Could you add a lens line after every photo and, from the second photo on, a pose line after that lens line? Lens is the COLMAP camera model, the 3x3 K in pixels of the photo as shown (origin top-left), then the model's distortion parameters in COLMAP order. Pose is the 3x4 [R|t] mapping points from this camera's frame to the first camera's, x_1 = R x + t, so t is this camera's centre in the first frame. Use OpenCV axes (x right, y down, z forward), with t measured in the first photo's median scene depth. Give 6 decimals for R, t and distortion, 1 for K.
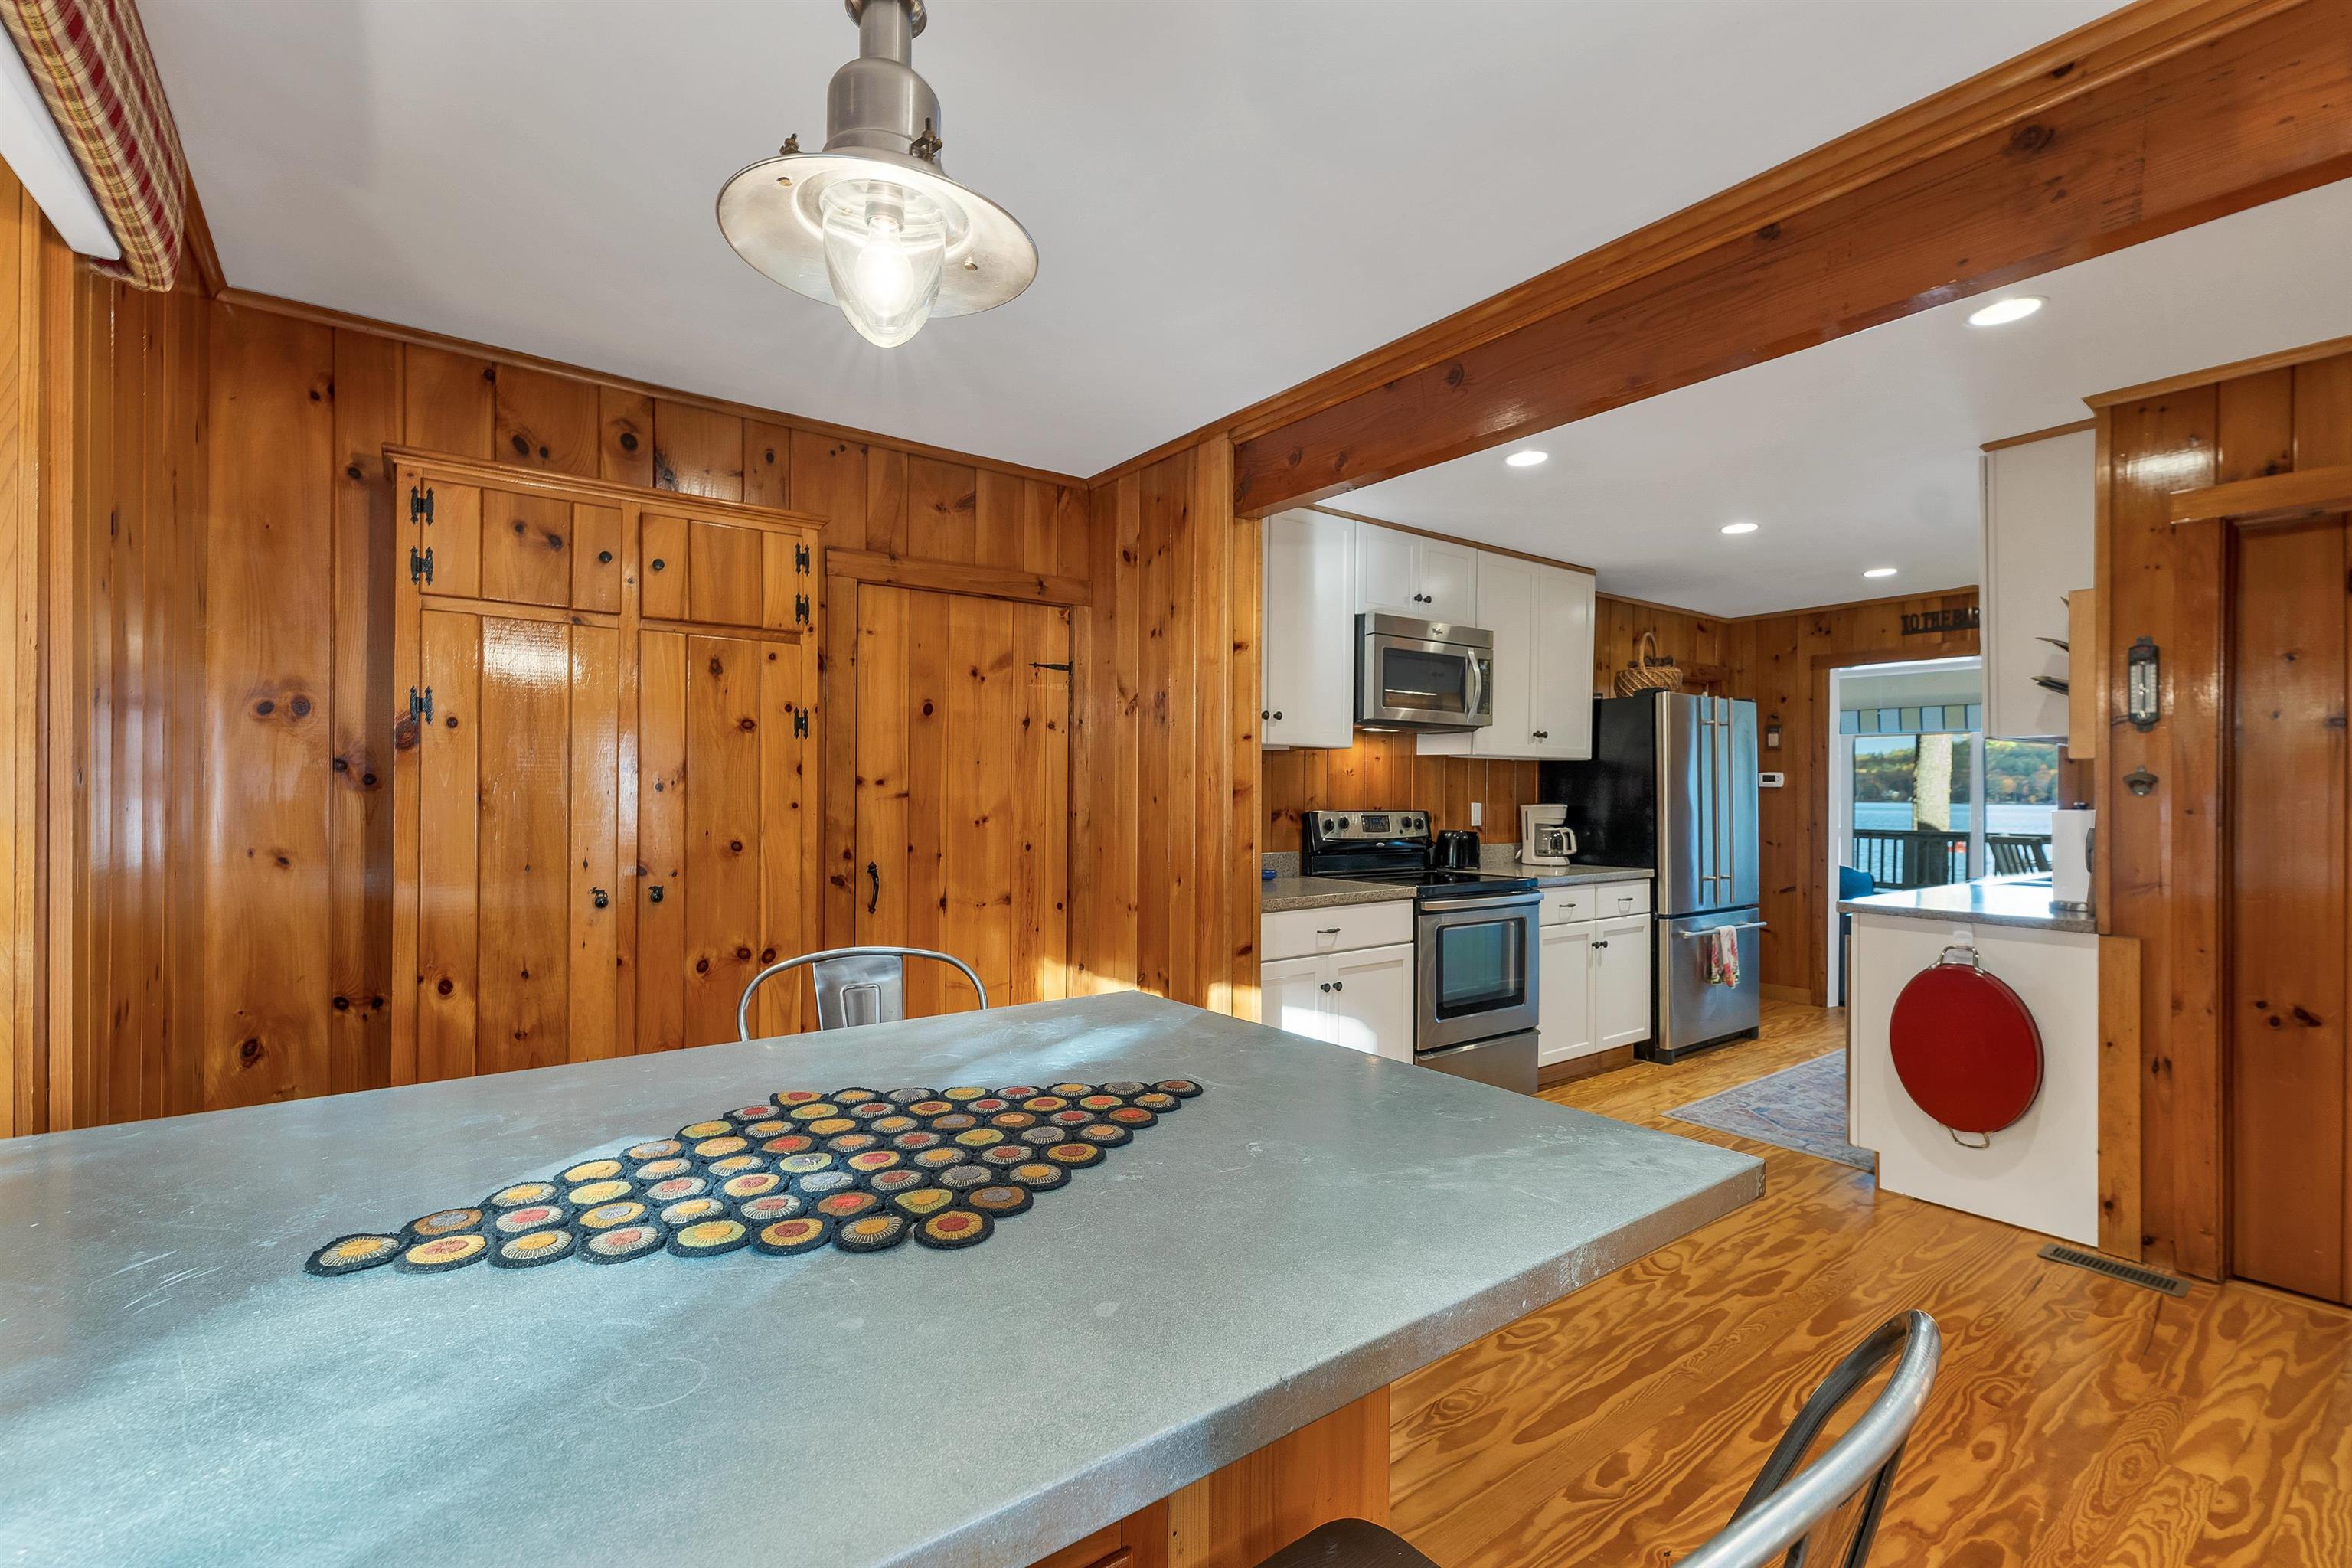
lens RADIAL K [[1028.0, 0, 1152.3], [0, 1028.0, 787.2], [0, 0, 1]] dist [-0.015983, -0.000312]
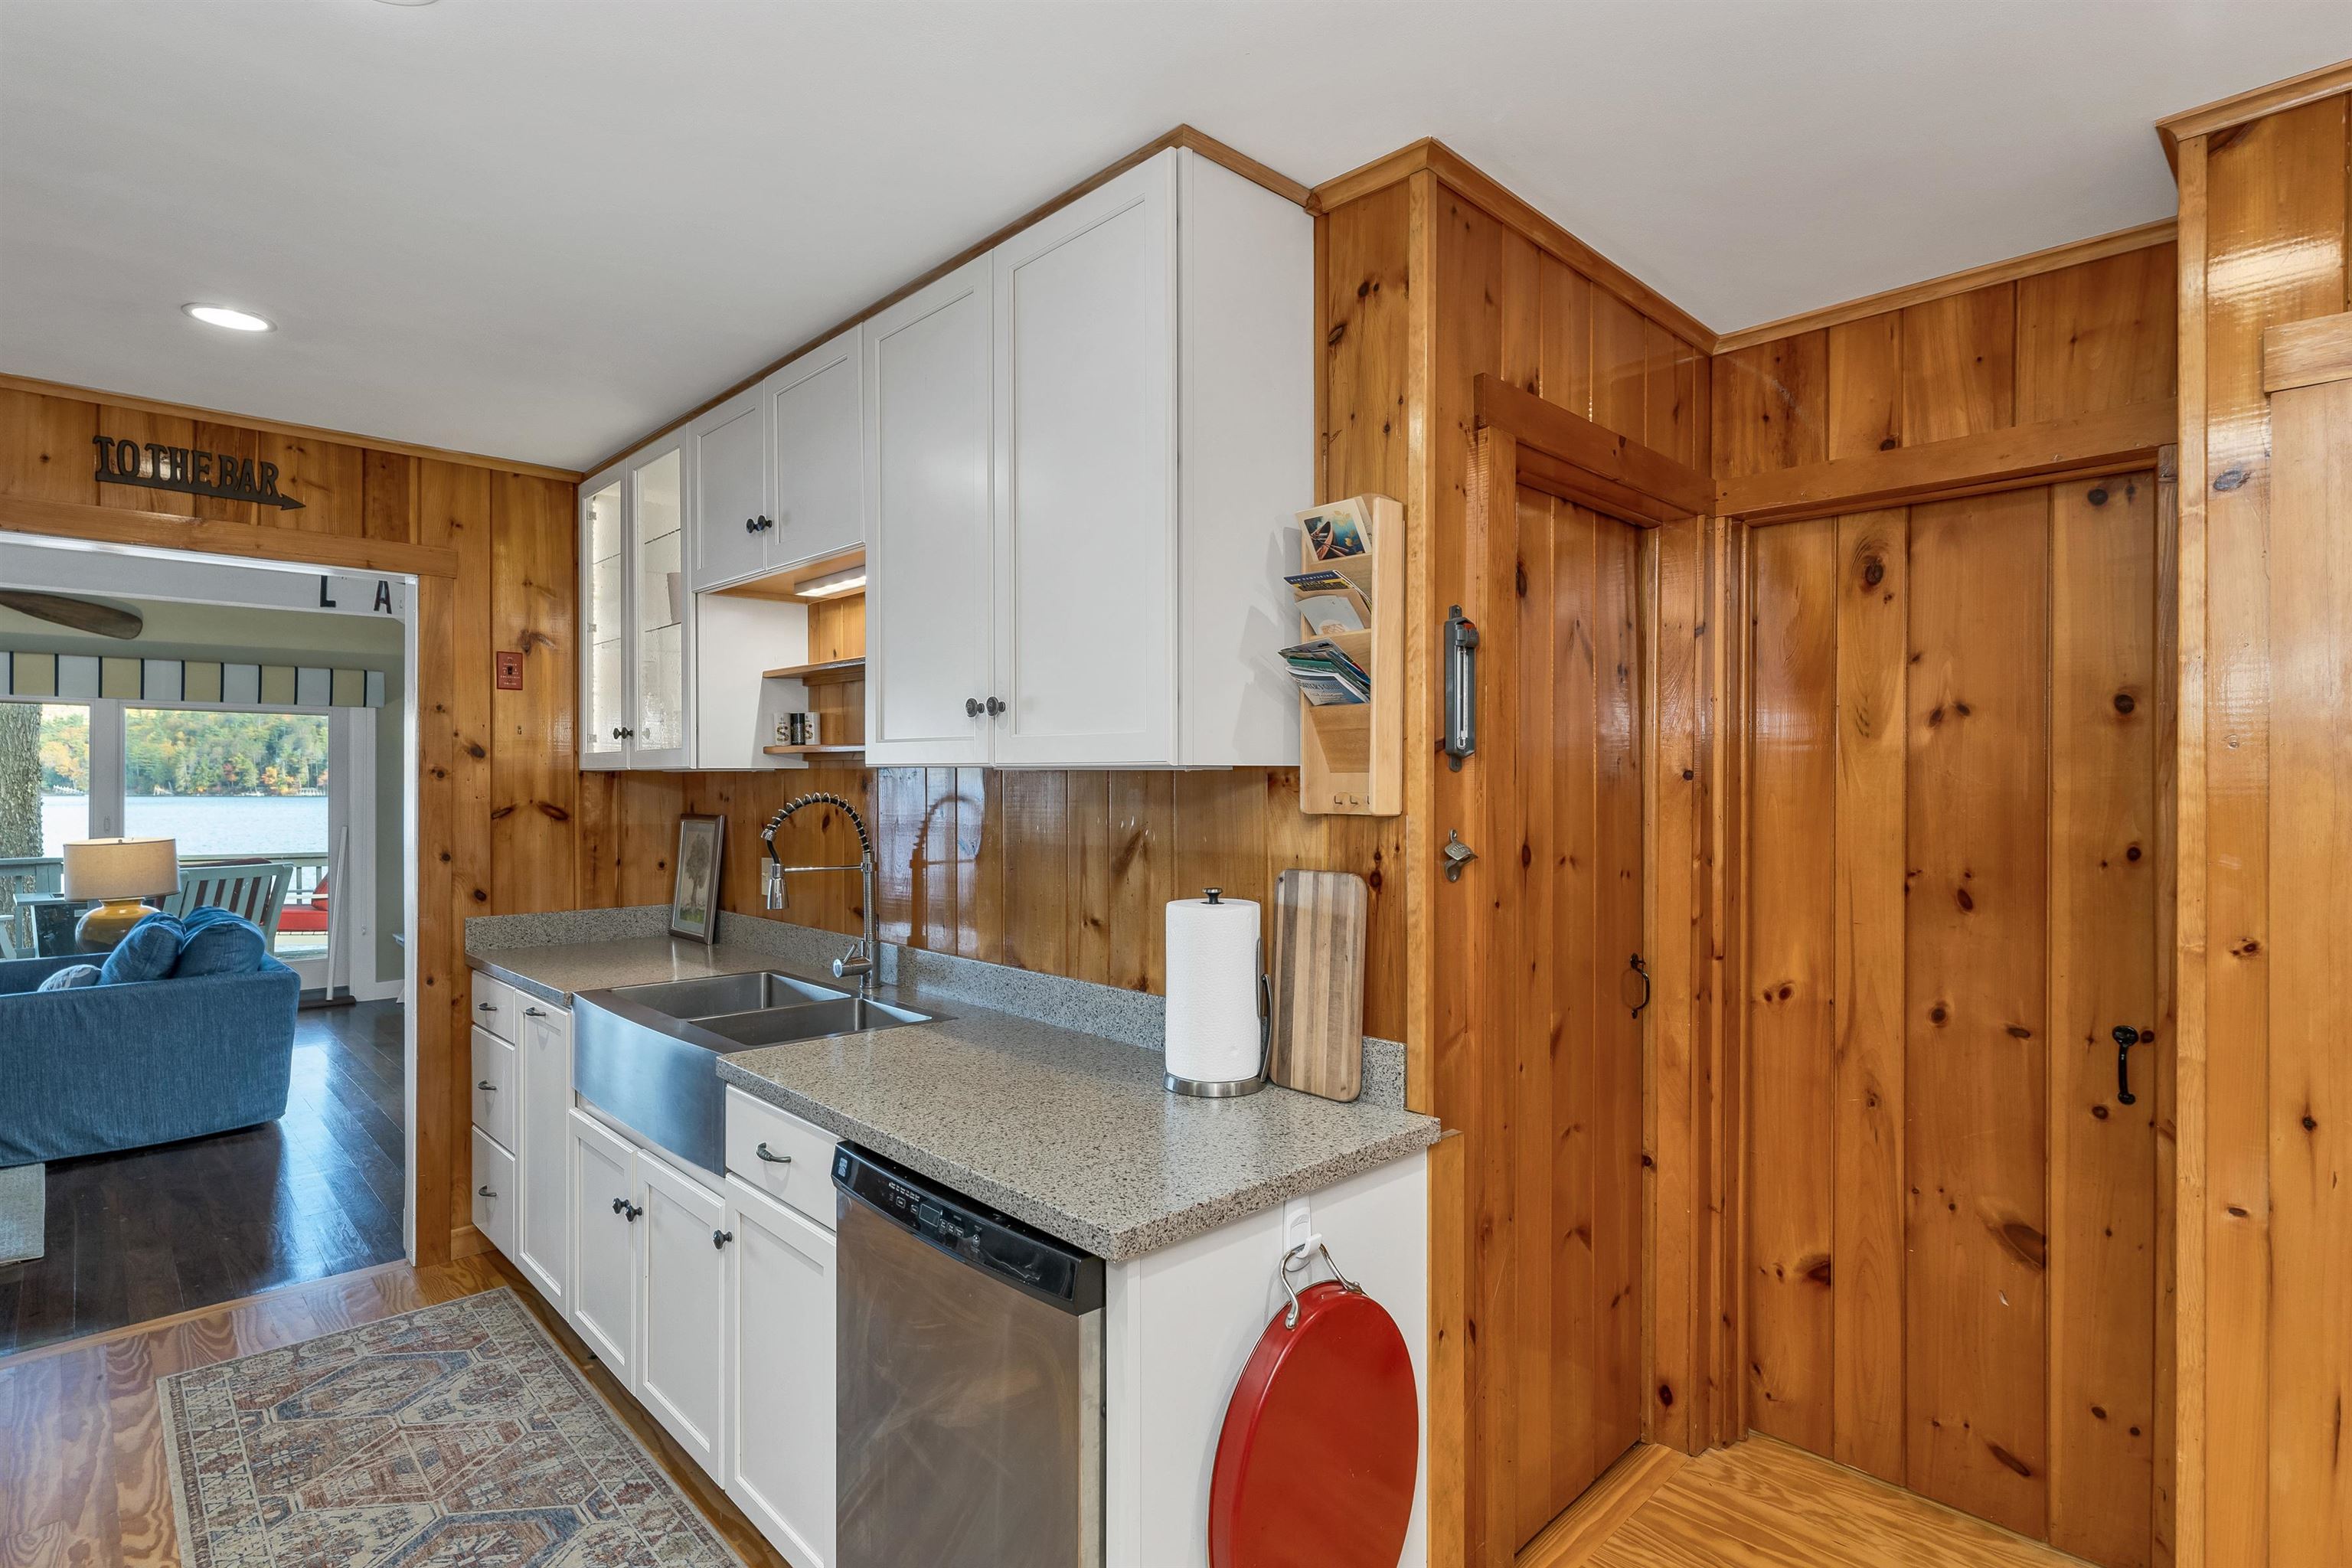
lens RADIAL K [[1167.0, 0, 1179.7], [0, 1167.0, 780.4], [0, 0, 1]] dist [0.005292, 0.001132]
pose [[-0.135757, -0.002858, 0.990738, 0.198585], [-0.006665, 0.999976, 0.001971, -0.027396], [-0.990720, -0.006336, -0.135772, 0.716130]]
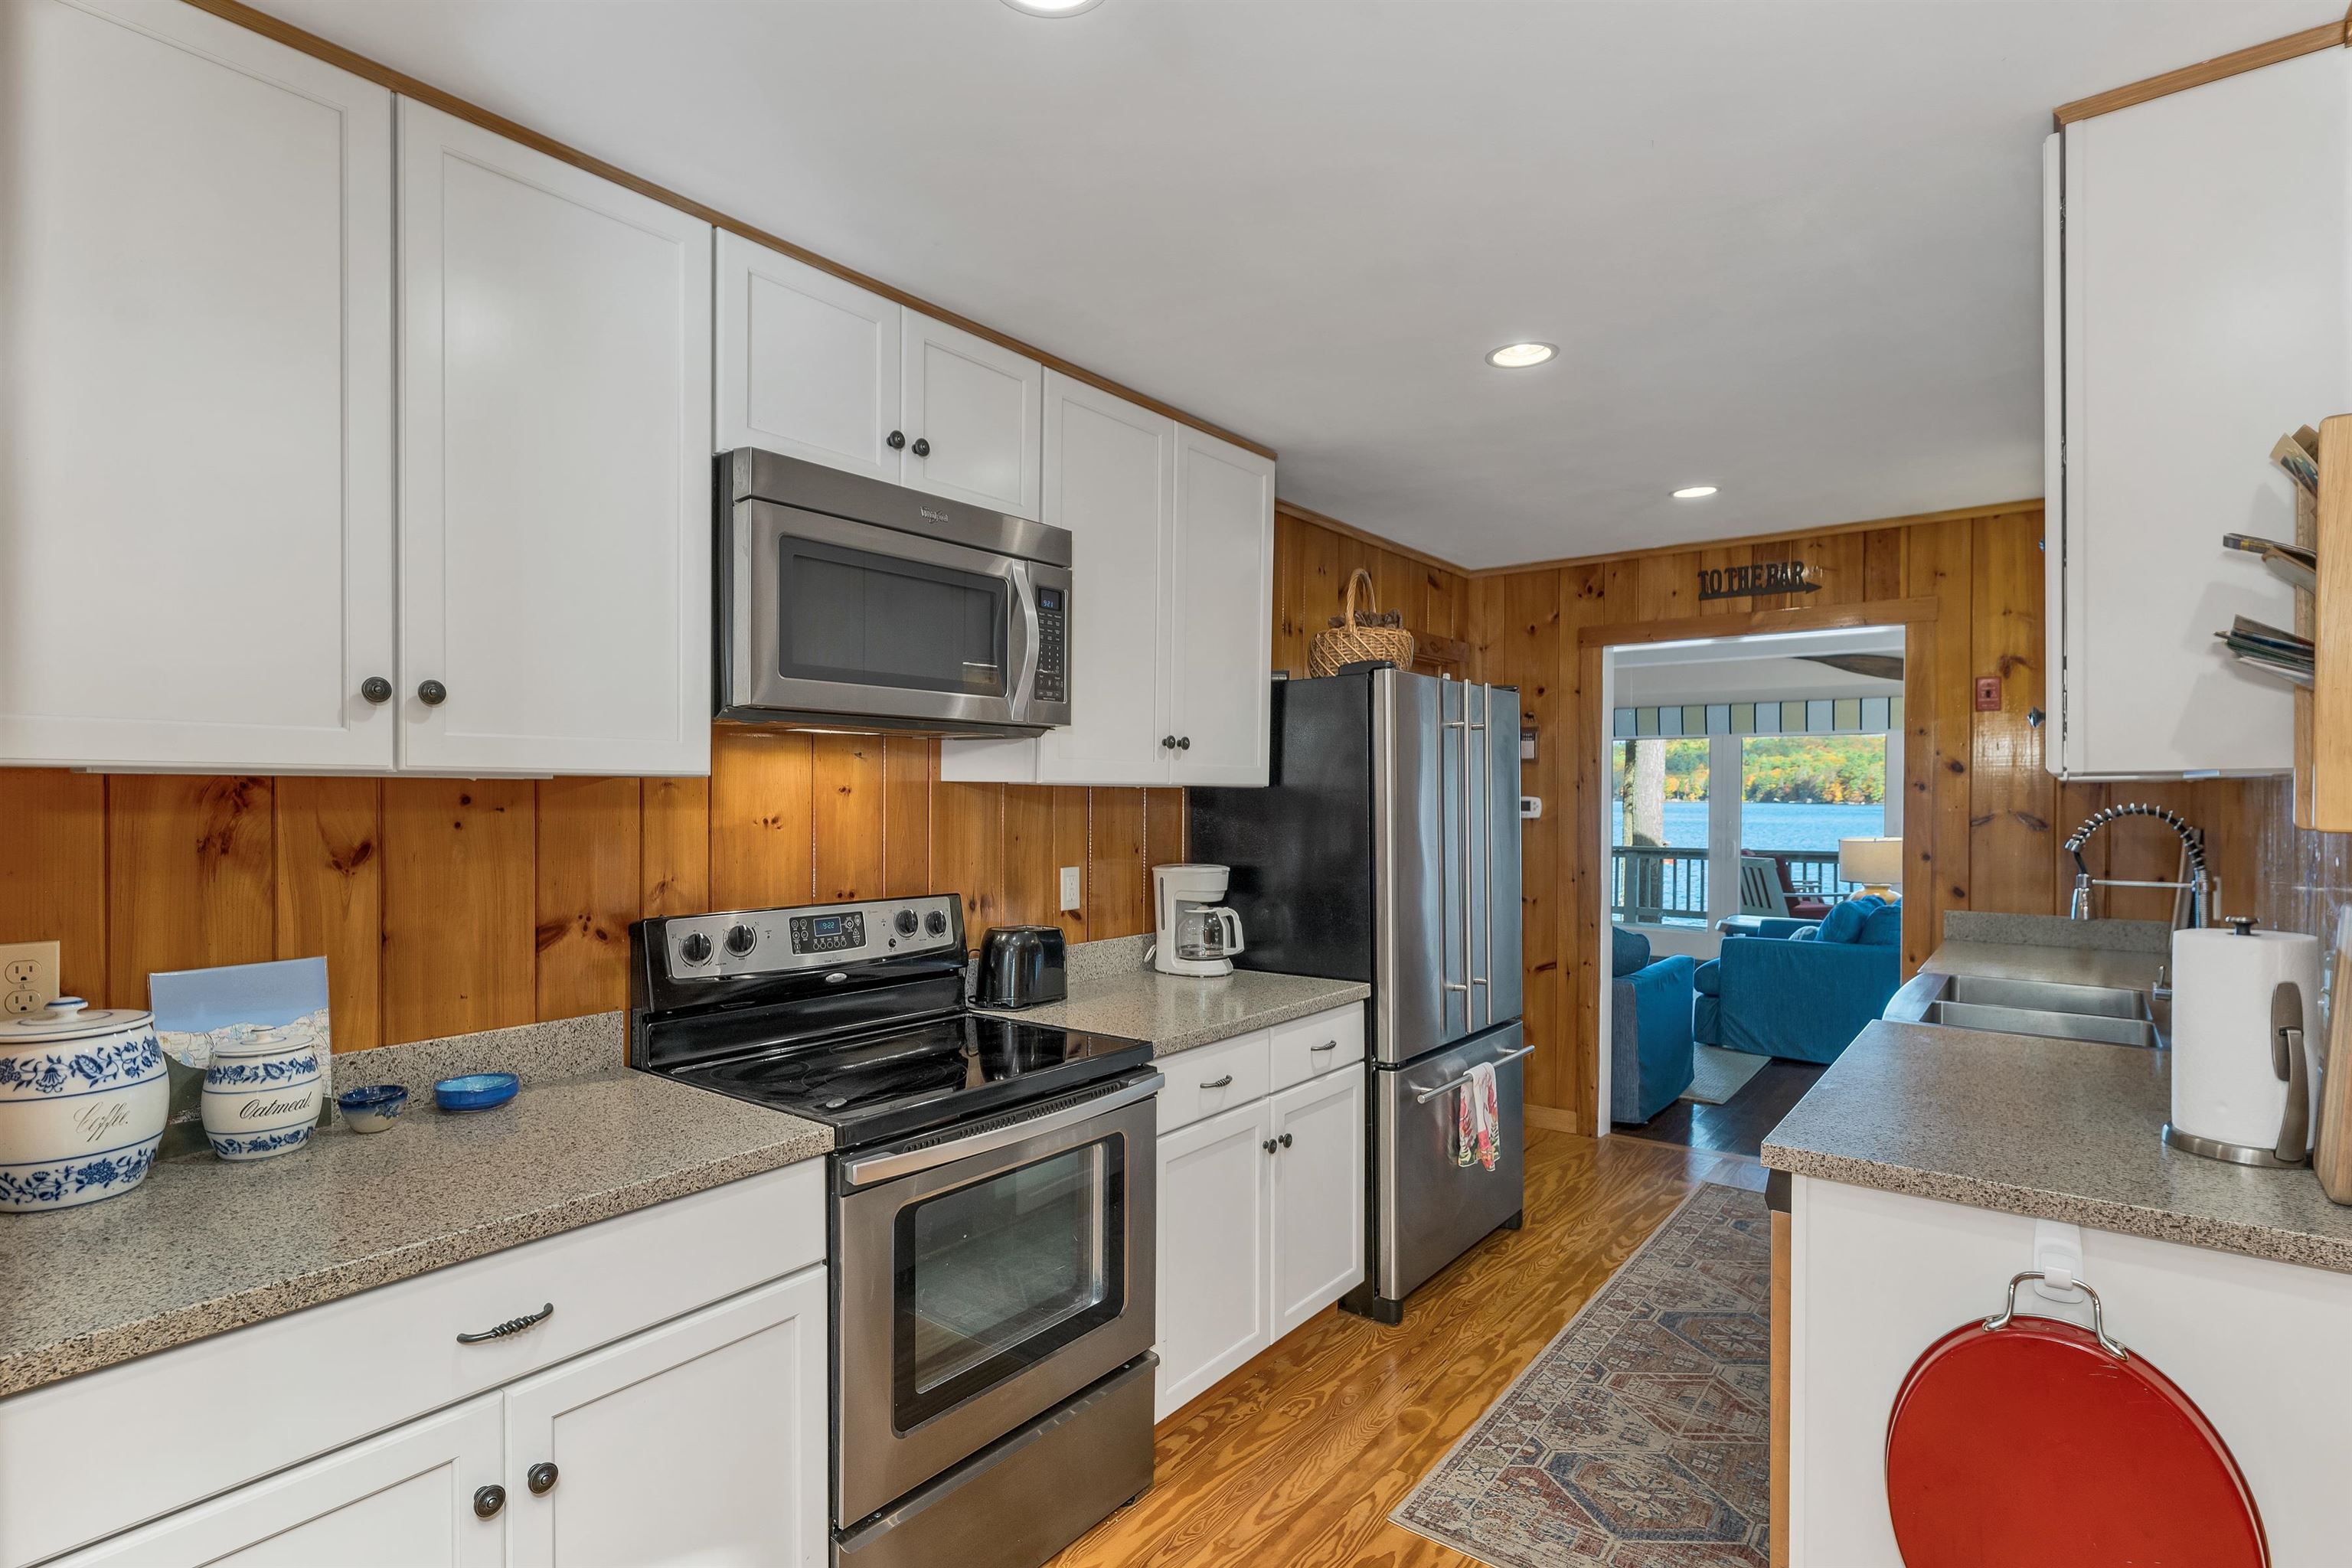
lens RADIAL K [[1167.0, 0, 1186.5], [0, 1167.0, 792.7], [0, 0, 1]] dist [0.005292, 0.001132]
pose [[0.954154, -0.003740, 0.299294, 0.200495], [0.002448, 0.999986, 0.004692, -0.027900], [-0.299308, -0.003744, 0.954149, 0.415834]]
